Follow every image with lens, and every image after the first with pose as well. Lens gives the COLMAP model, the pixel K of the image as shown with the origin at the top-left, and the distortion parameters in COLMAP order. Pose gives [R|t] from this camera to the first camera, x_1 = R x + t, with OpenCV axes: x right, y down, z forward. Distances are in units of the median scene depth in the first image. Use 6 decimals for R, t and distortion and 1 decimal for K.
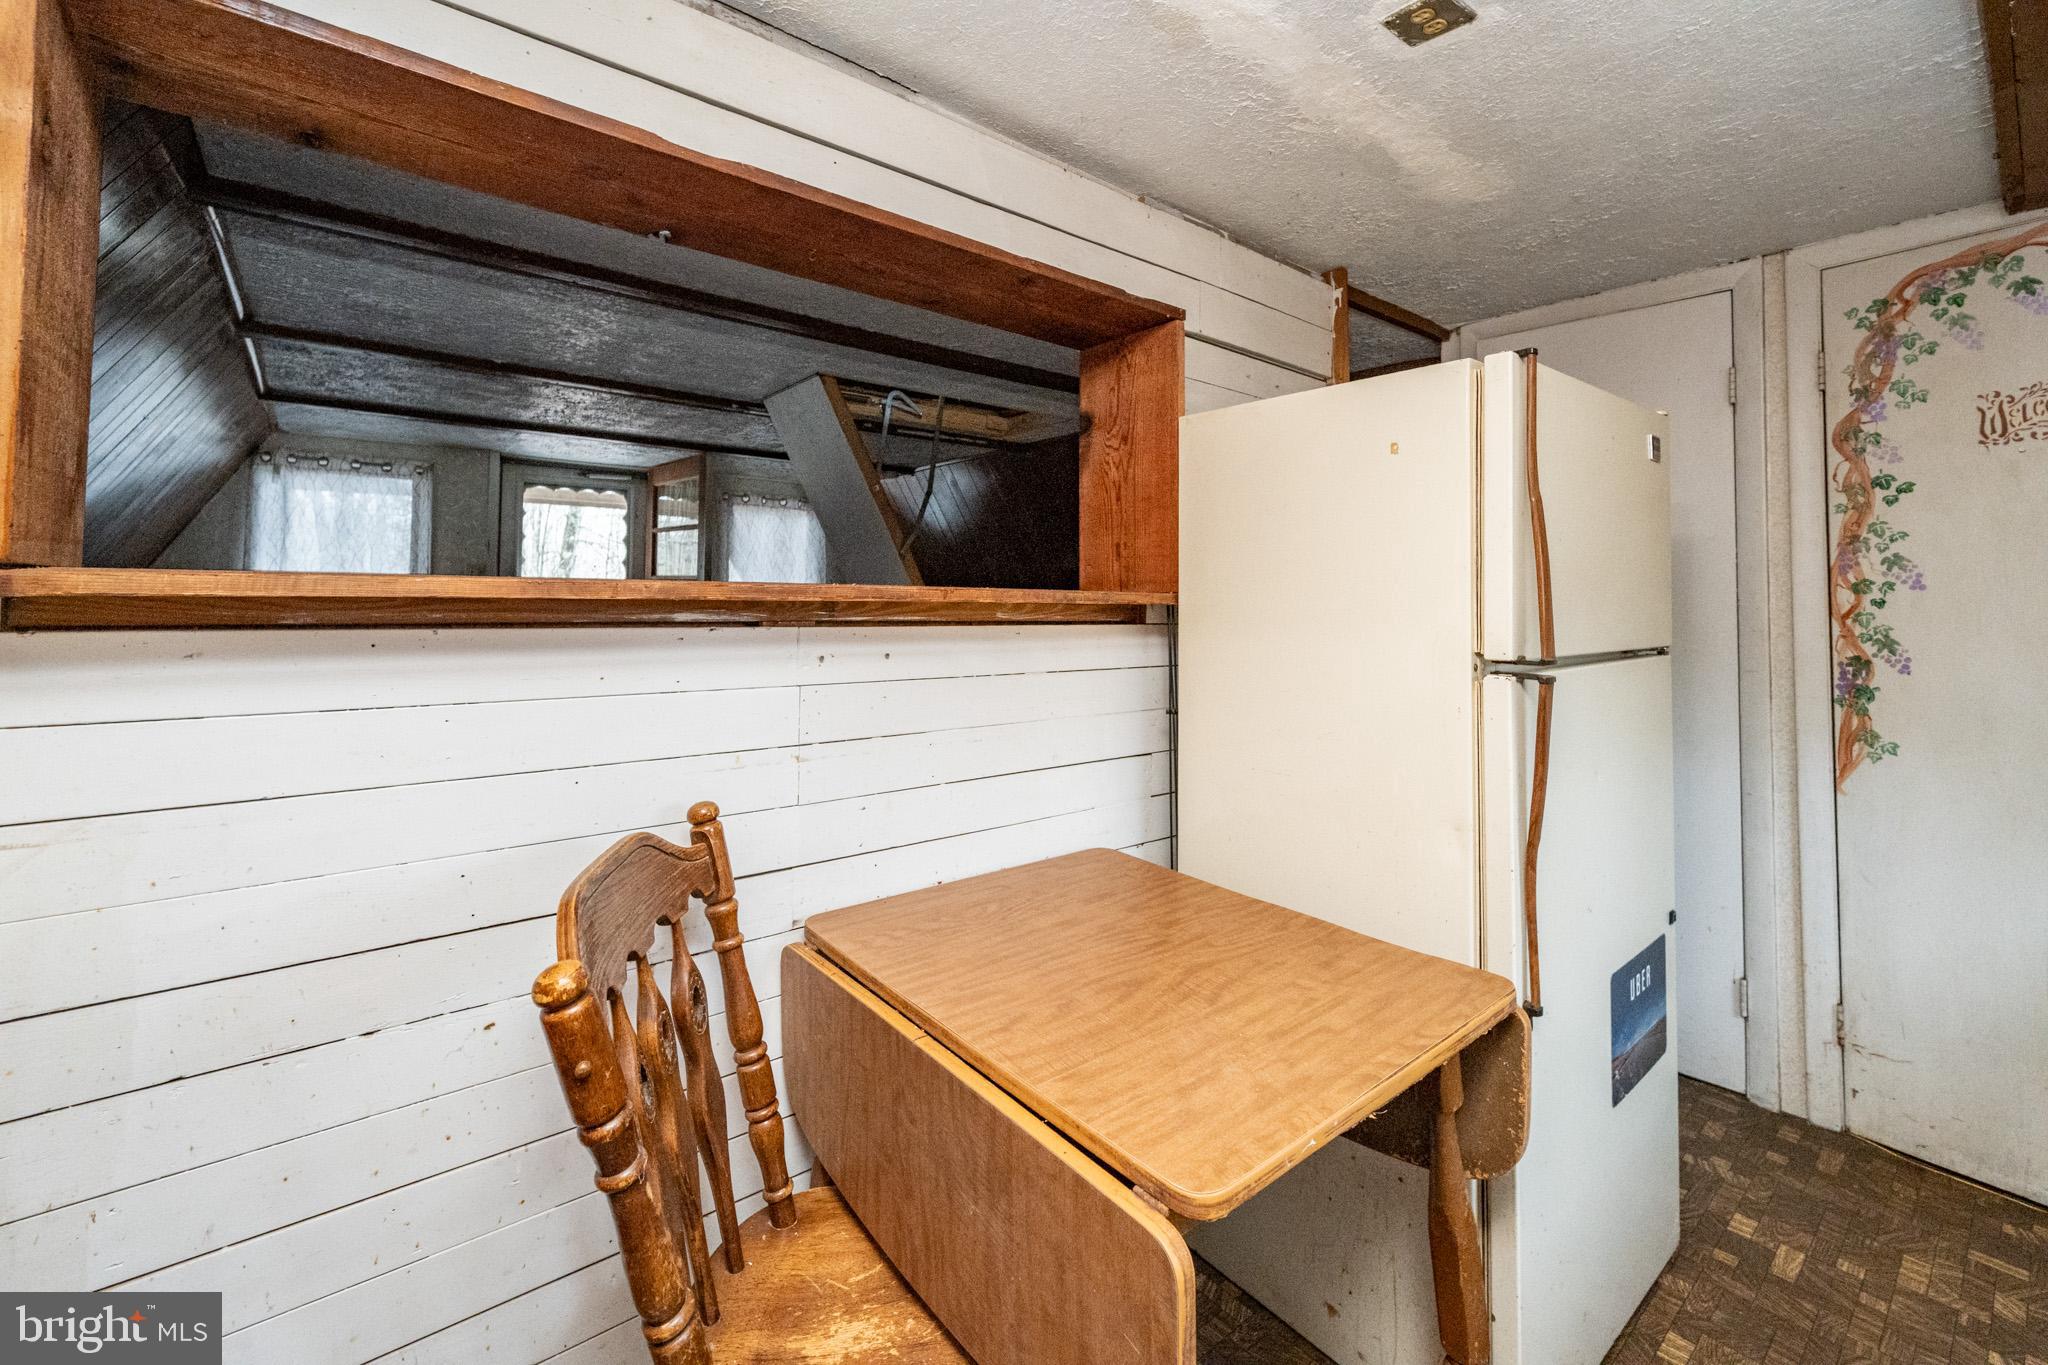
lens RADIAL K [[843.7, 0, 1014.5], [0, 843.7, 568.1], [0, 0, 1]] dist [-0.001234, 0.000843]
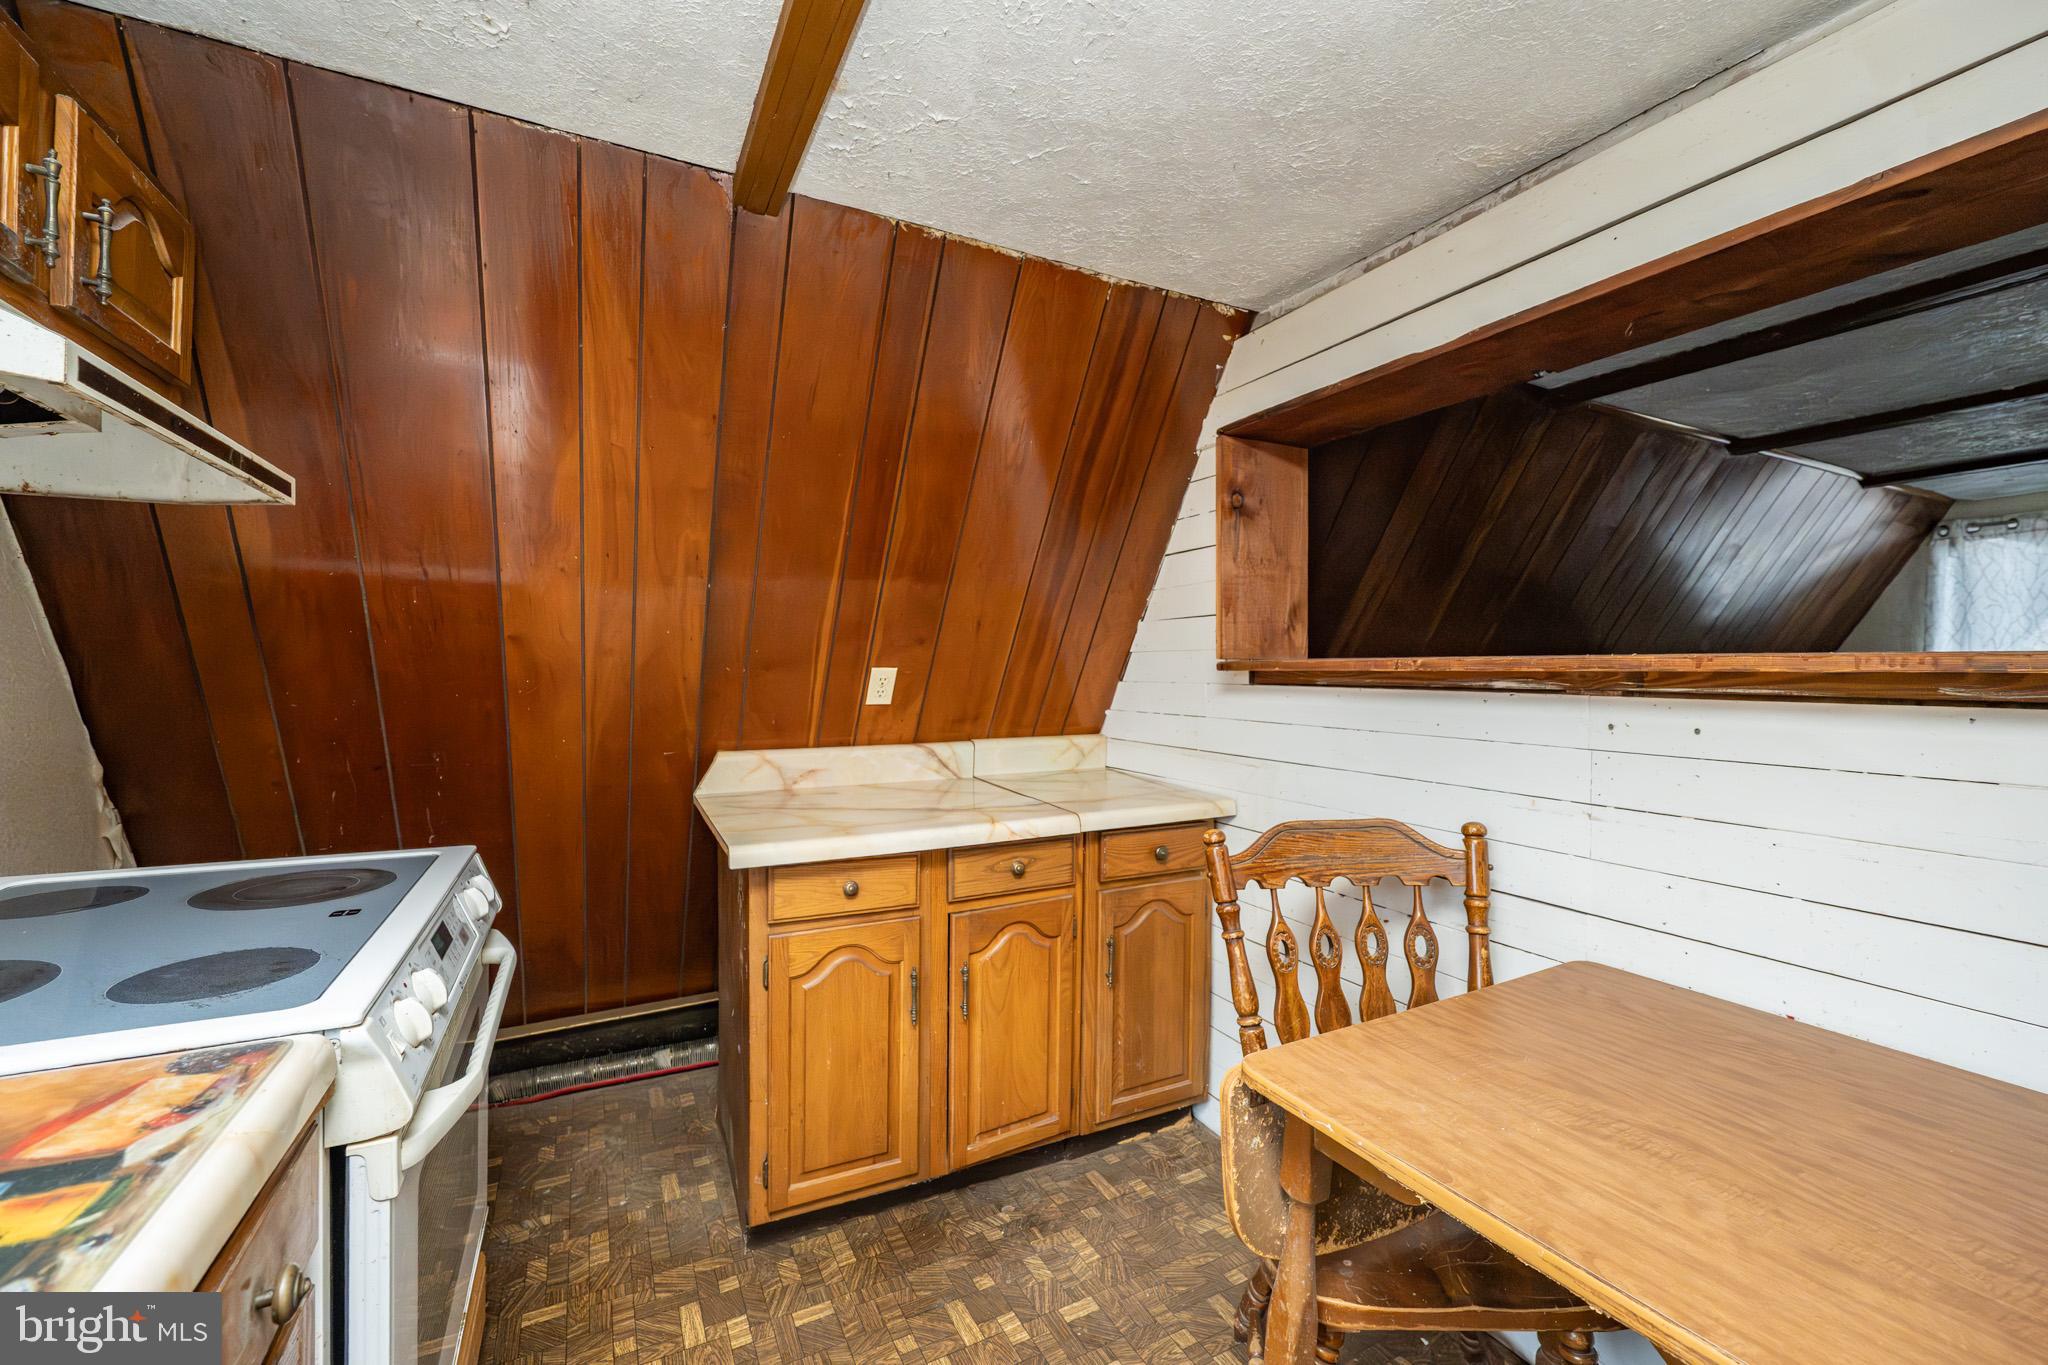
lens RADIAL K [[831.7, 0, 1024.0], [0, 831.7, 682.5], [0, 0, 1]] dist [-0.002097, -0.000406]
pose [[-0.187744, 0.004436, -0.982208, 1.110586], [0.034010, 0.999420, -0.001987, 0.036011], [0.981629, -0.033778, -0.187786, 0.582108]]
